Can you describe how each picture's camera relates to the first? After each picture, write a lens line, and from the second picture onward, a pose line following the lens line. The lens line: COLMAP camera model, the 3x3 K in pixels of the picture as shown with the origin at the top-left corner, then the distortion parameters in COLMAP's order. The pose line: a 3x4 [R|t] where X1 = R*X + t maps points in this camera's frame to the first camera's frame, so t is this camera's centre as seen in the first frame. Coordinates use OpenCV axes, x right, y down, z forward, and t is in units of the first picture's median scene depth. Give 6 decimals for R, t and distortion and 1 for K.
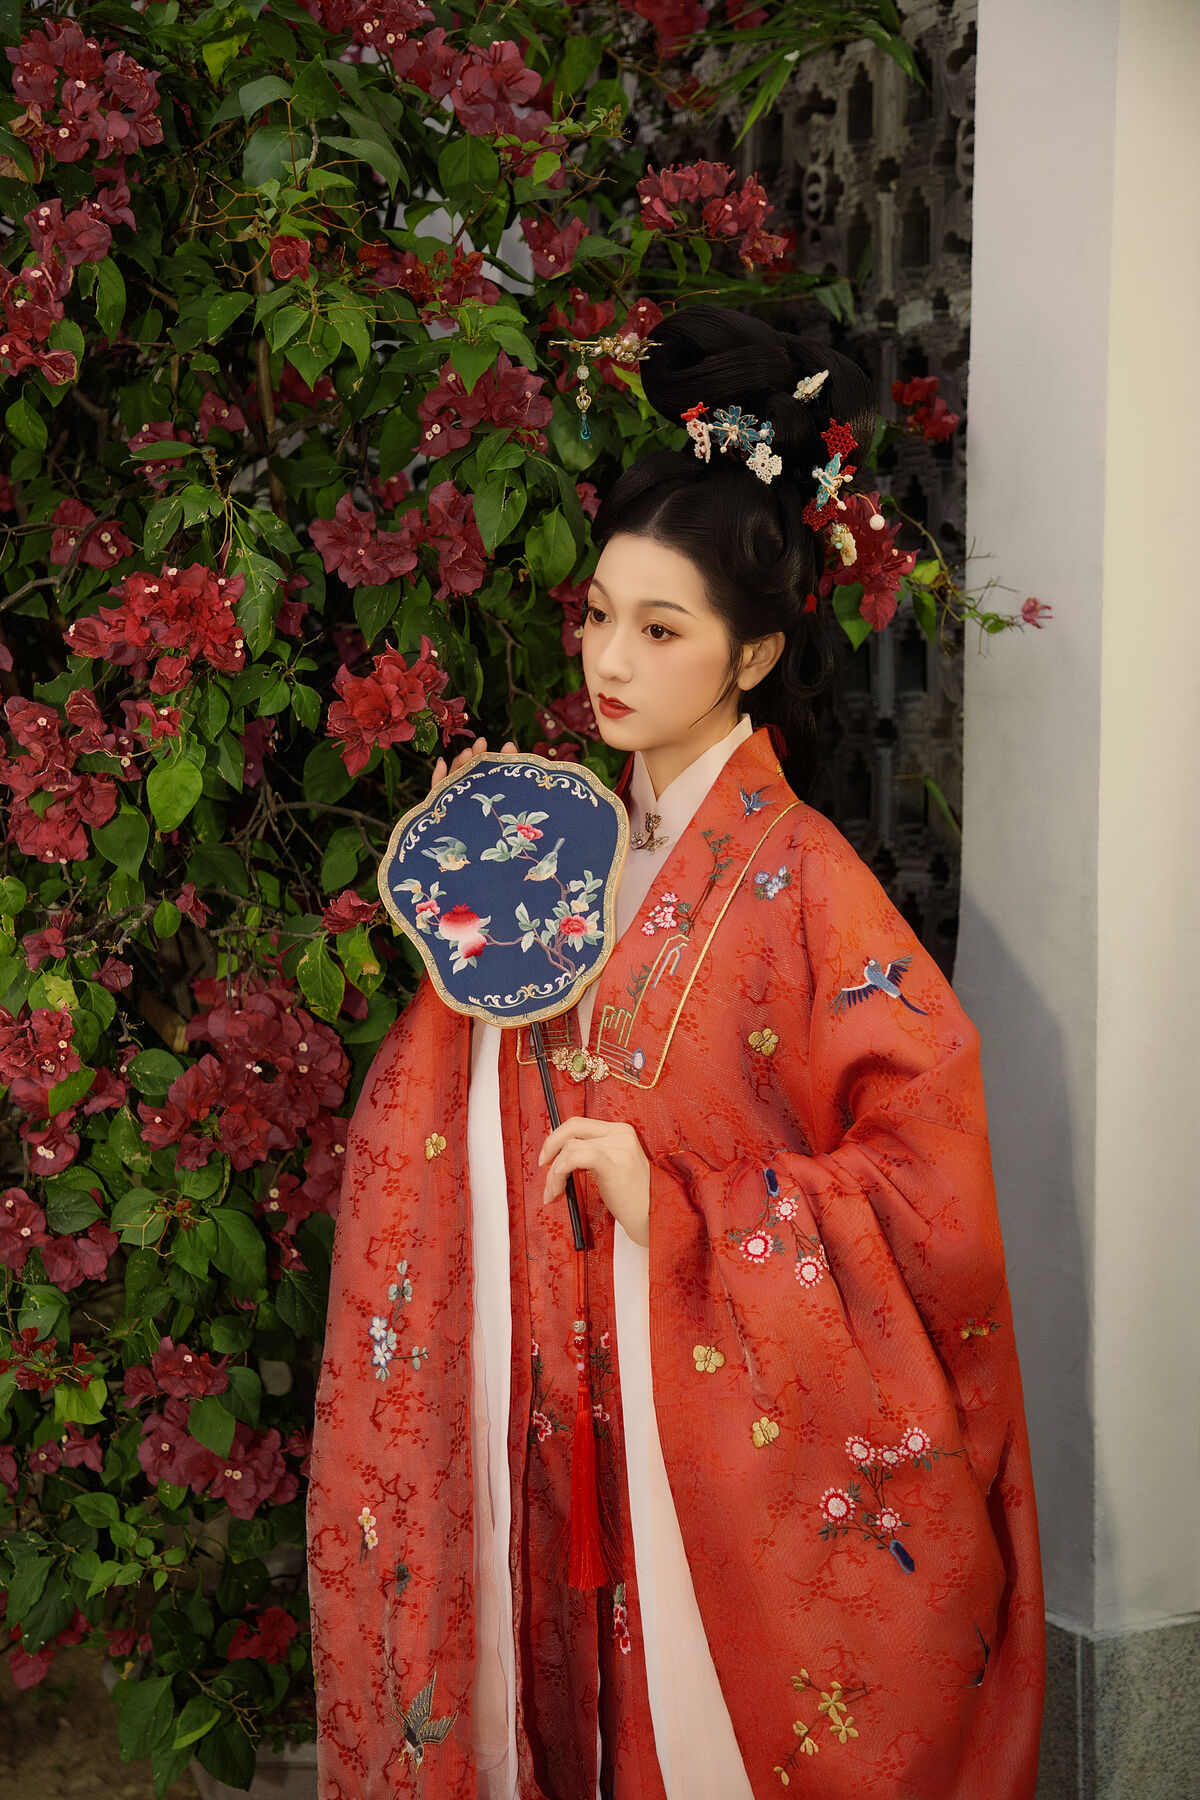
lens RADIAL K [[2716.7, 0, 642.3], [0, 2716.7, 870.5], [0, 0, 1]] dist [0.255510, 0.000000]
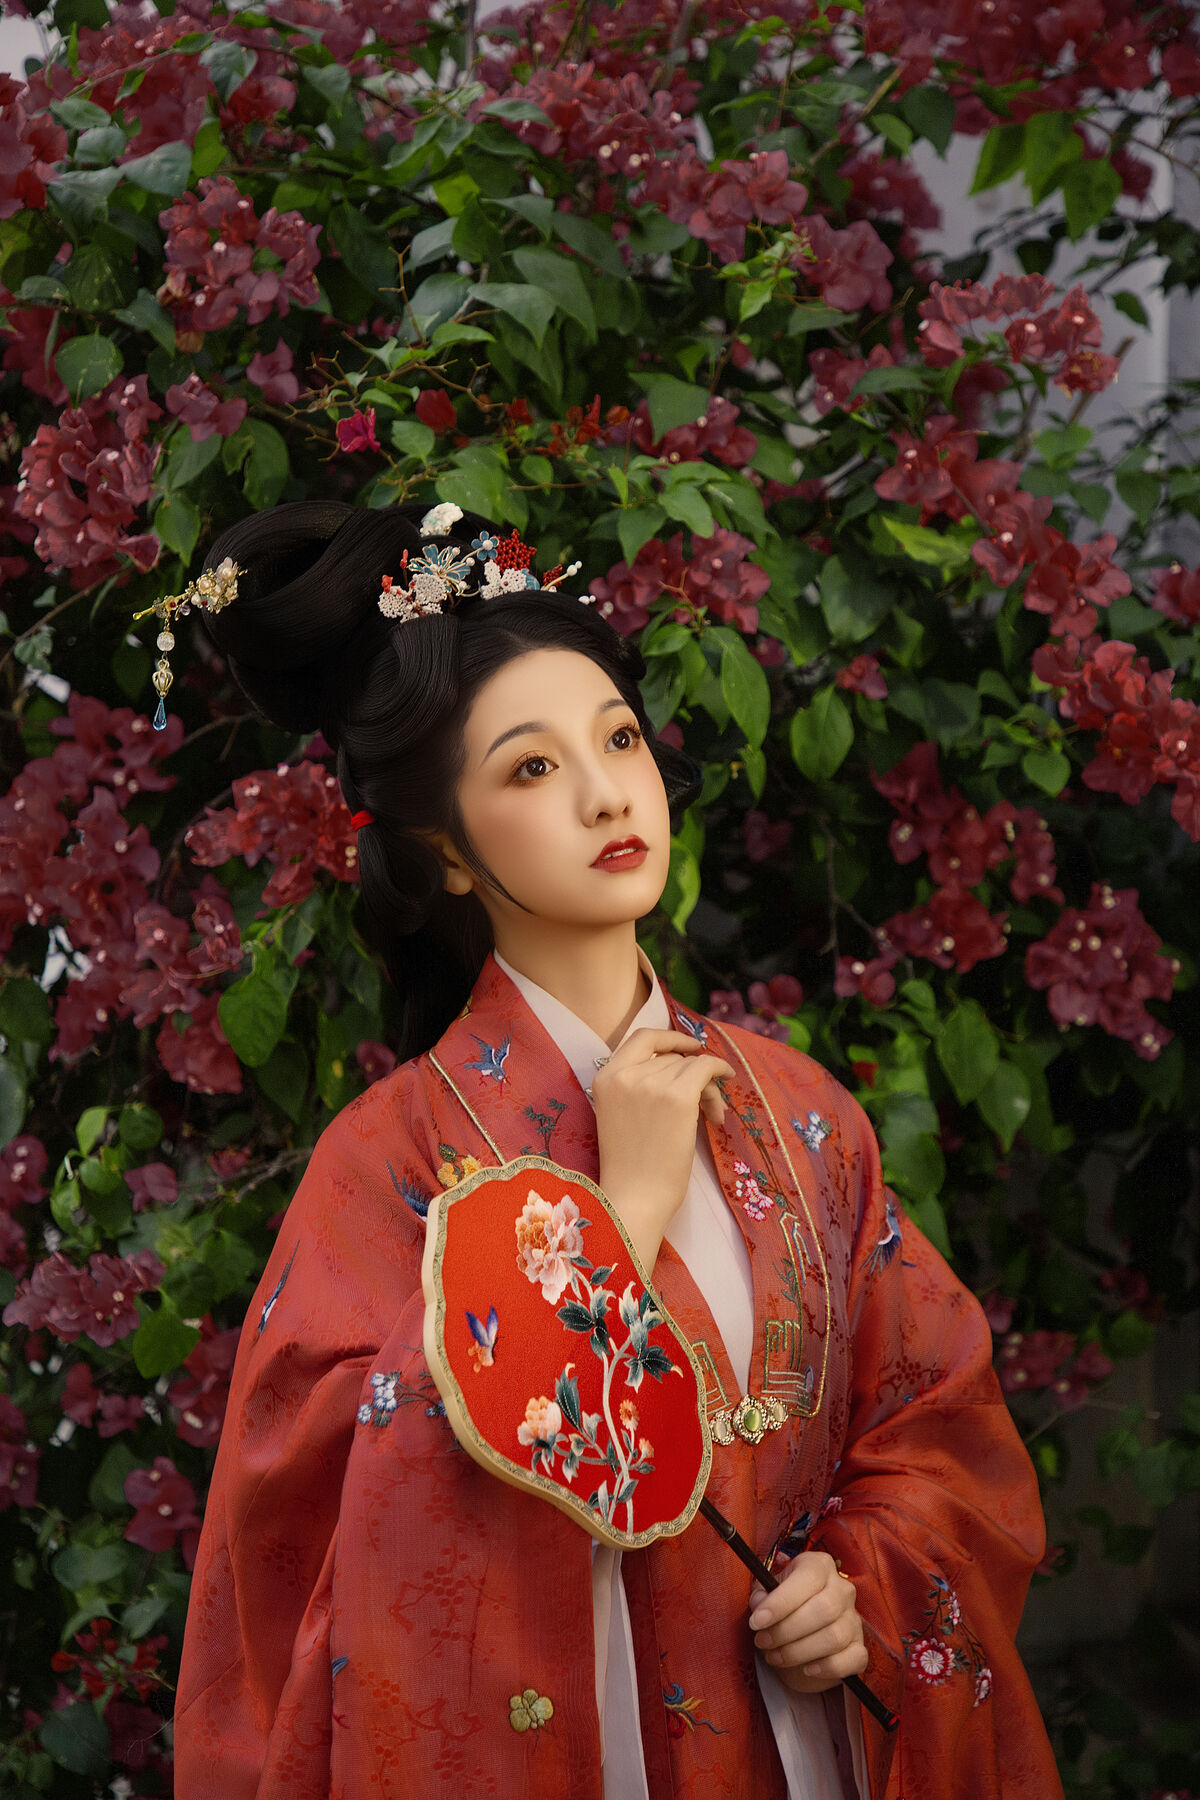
lens RADIAL K [[3536.2, 0, 715.7], [0, 3536.2, 858.3], [0, 0, 1]] dist [0.395089, 0.000000]
pose [[0.917413, 0.018270, -0.397516, 0.394976], [-0.042065, 0.997801, -0.051221, -0.025416], [0.395706, 0.063712, 0.916165, -0.004694]]
